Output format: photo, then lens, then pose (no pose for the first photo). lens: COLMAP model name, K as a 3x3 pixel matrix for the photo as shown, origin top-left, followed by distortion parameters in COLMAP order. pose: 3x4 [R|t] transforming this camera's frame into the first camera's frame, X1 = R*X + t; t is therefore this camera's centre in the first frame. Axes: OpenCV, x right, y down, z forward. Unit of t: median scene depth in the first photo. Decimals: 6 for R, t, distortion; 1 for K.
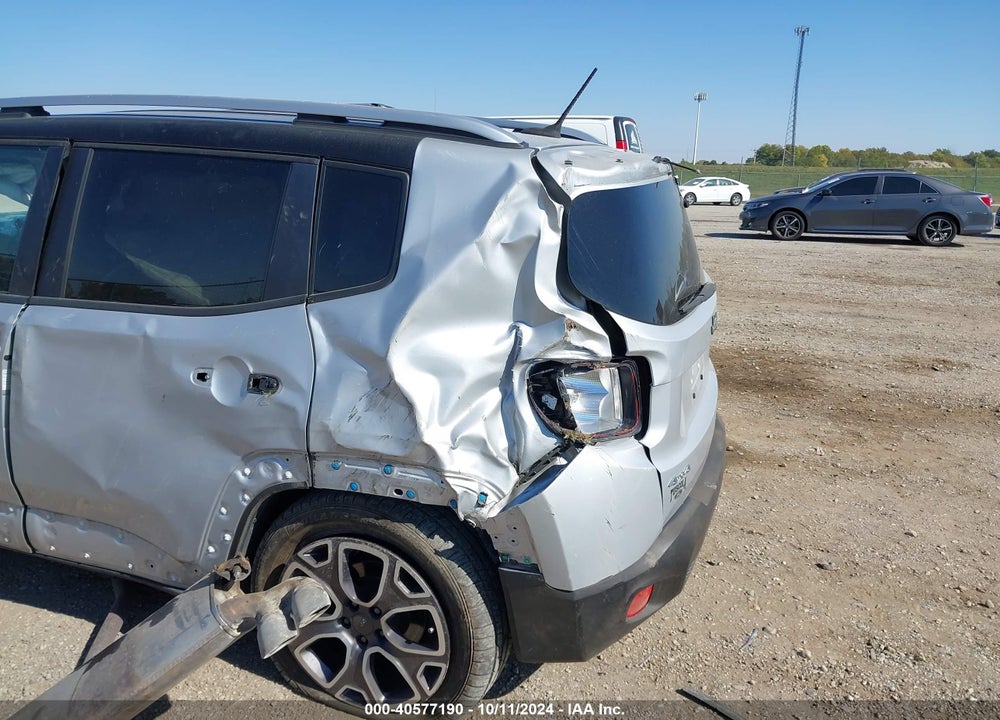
lens RADIAL K [[796.9, 0, 502.0], [0, 796.9, 340.5], [0, 0, 1]] dist [0.006319, -0.000775]
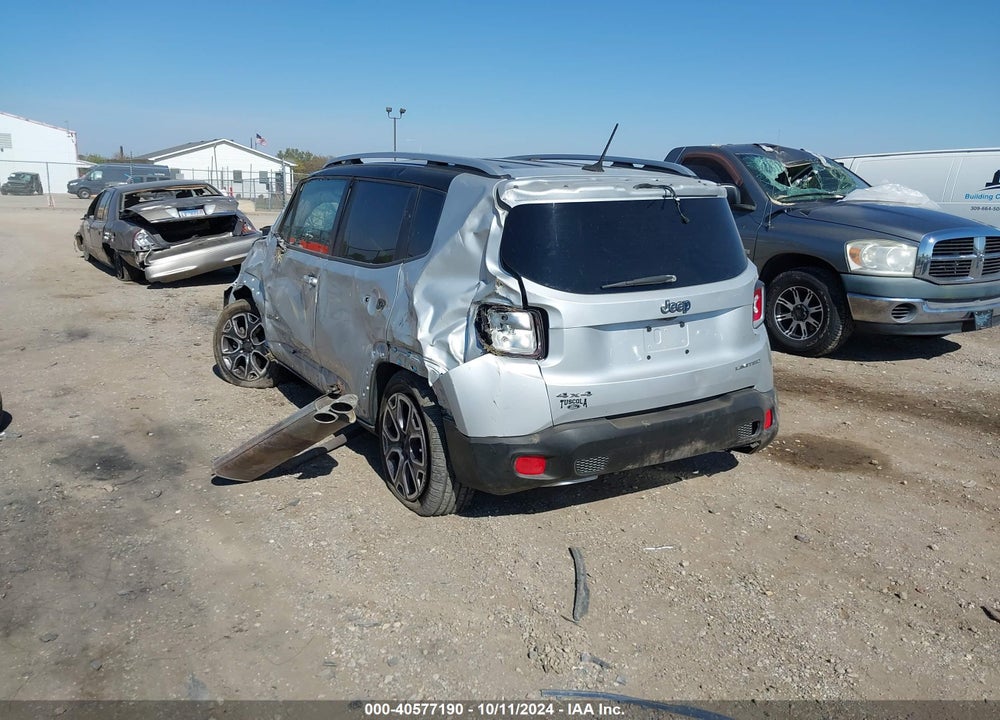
lens RADIAL K [[790.1, 0, 500.0], [0, 790.1, 360.0], [0, 0, 1]] dist [-0.002905, -0.002726]
pose [[0.773009, 0.136304, -0.619579, 1.116550], [-0.151500, 0.988051, 0.028348, 0.090908], [0.616040, 0.071953, 0.784422, -0.279122]]
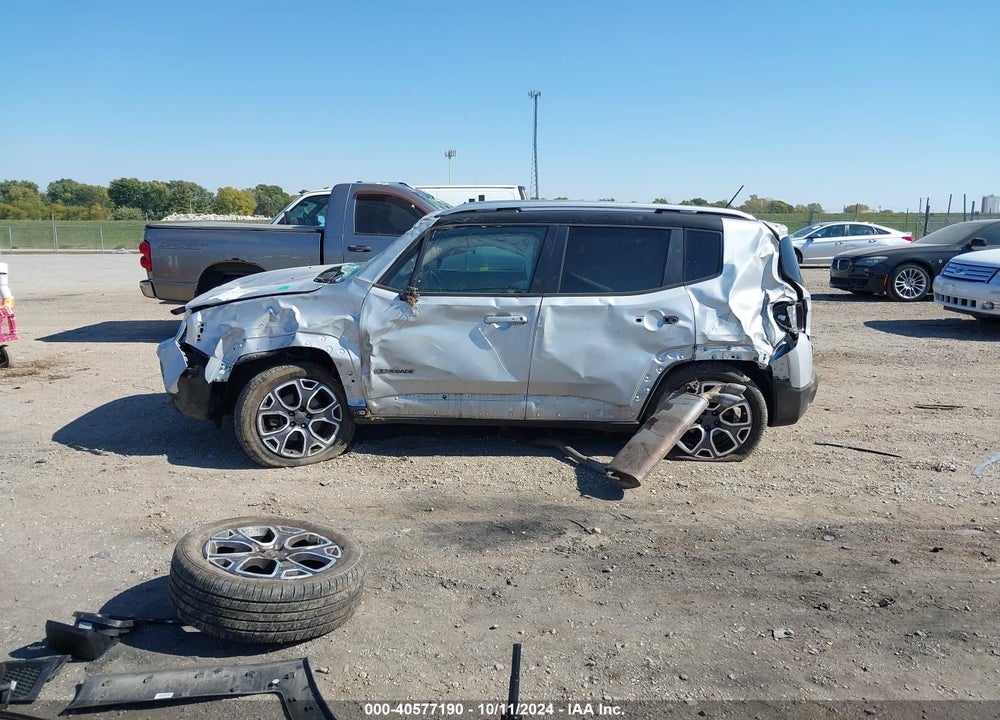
lens RADIAL K [[796.9, 0, 502.0], [0, 796.9, 340.5], [0, 0, 1]] dist [0.006319, -0.000775]
pose [[0.963462, -0.064906, 0.259862, -1.463792], [0.082800, 0.994847, -0.058504, 0.221951], [-0.254726, 0.077883, 0.963872, -1.230817]]
